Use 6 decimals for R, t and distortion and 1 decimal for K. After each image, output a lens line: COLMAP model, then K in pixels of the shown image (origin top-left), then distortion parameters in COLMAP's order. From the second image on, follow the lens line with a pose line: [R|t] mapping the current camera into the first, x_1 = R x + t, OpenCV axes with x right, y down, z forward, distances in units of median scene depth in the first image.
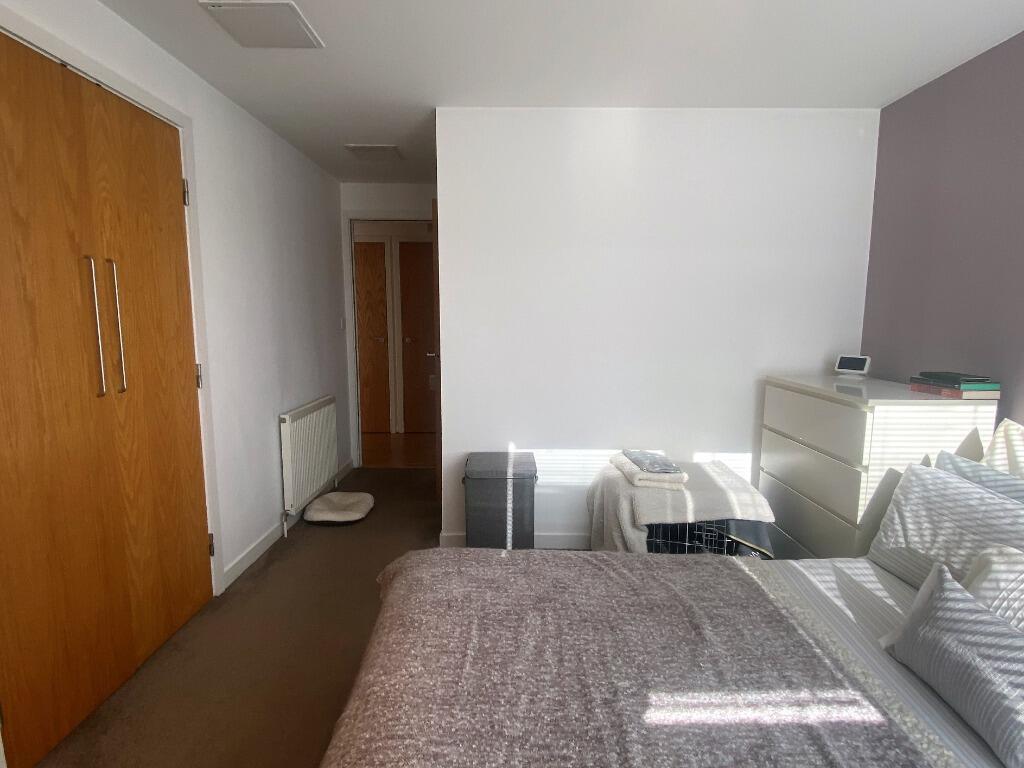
lens RADIAL K [[532.9, 0, 503.9], [0, 532.9, 379.0], [0, 0, 1]] dist [0.005183, -0.005397]
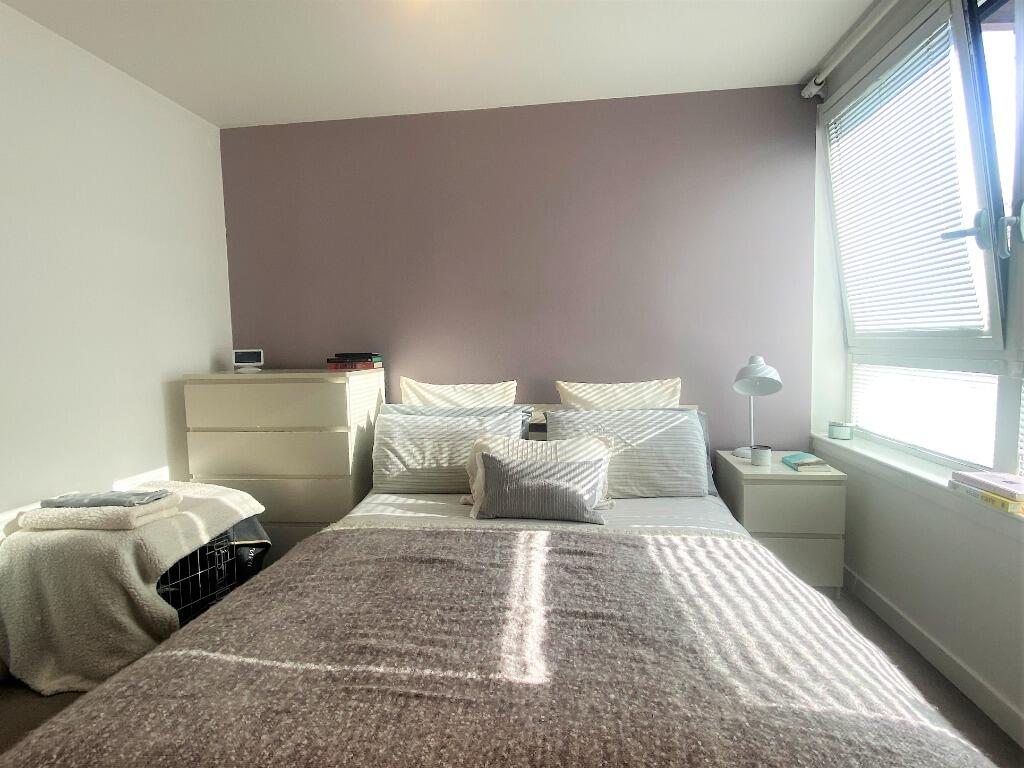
lens RADIAL K [[532.9, 0, 502.7], [0, 532.9, 386.1], [0, 0, 1]] dist [0.005183, -0.005397]
pose [[0.125173, -0.088291, 0.988199, -0.572306], [0.136545, 0.988087, 0.070985, 0.035804], [-0.982694, 0.126048, 0.135737, 0.542436]]
